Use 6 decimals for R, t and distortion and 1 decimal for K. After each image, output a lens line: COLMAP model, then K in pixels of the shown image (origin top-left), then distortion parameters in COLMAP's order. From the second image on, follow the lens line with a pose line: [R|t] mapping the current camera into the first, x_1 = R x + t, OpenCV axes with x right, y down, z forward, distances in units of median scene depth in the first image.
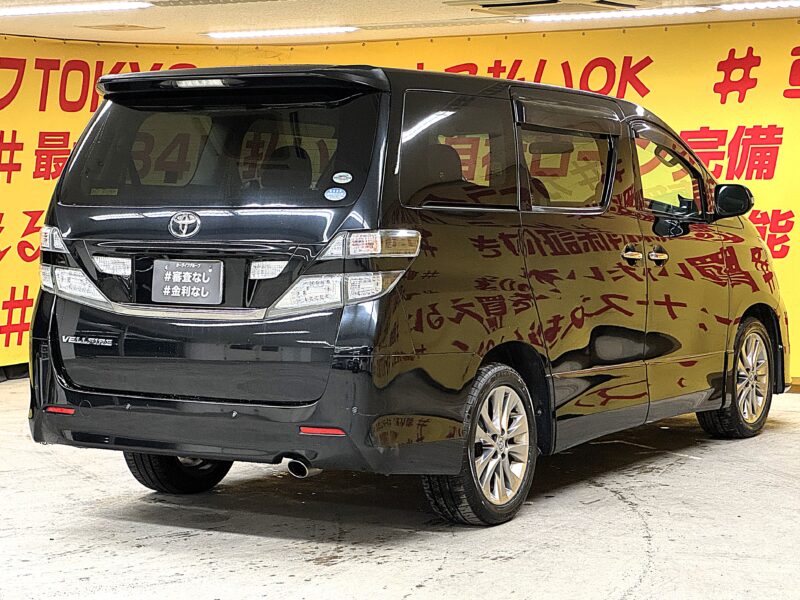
lens RADIAL K [[1796.2, 0, 400.0], [0, 1796.2, 300.0], [0, 0, 1]] dist [0.096326, 0.526429]
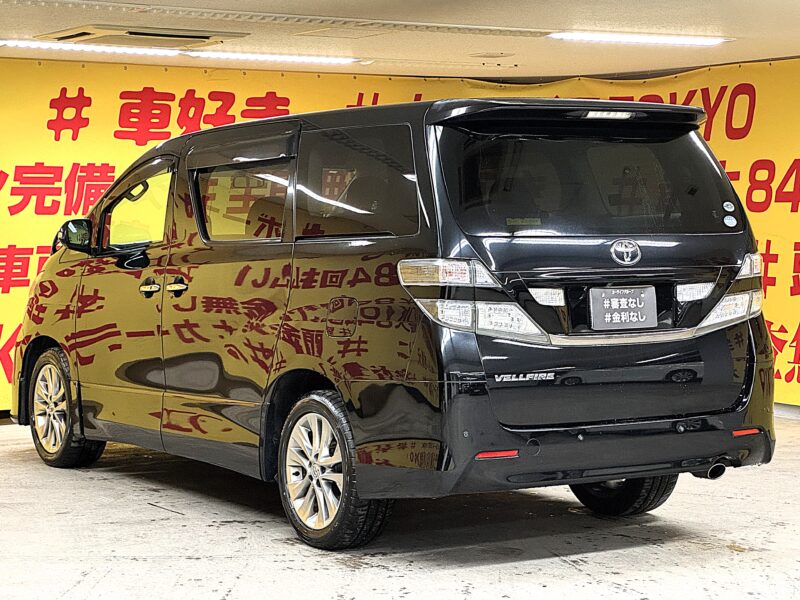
lens RADIAL K [[1744.8, 0, 400.0], [0, 1744.8, 300.0], [0, 0, 1]] dist [0.107661, 0.313933]
pose [[0.446577, -0.042545, 0.893733, -1.045769], [0.063414, 0.997862, 0.015816, -0.037712], [-0.892495, 0.049612, 0.448320, 0.652720]]
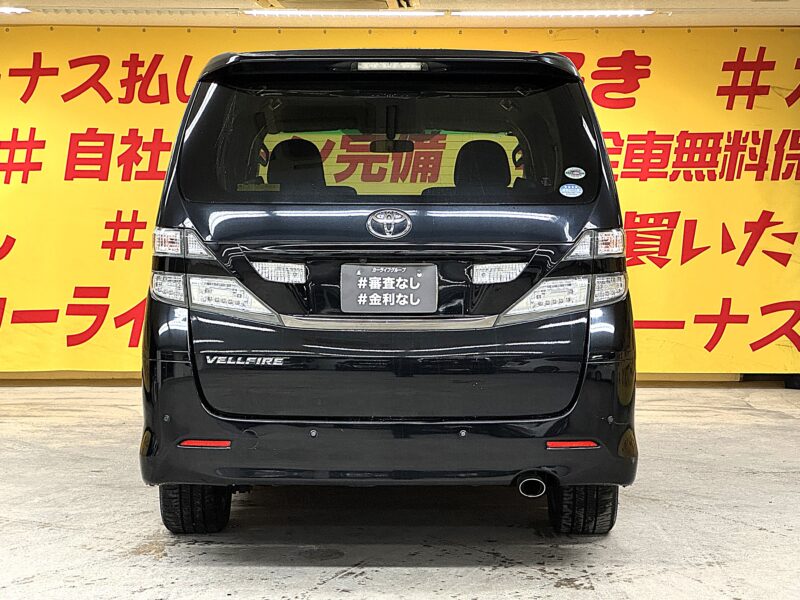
lens RADIAL K [[1744.8, 0, 400.0], [0, 1744.8, 300.0], [0, 0, 1]] dist [0.107661, 0.313933]
pose [[0.857084, -0.027476, 0.514443, -0.546855], [0.028840, 0.999570, 0.005337, -0.008764], [-0.514369, 0.010262, 0.857508, 0.251174]]
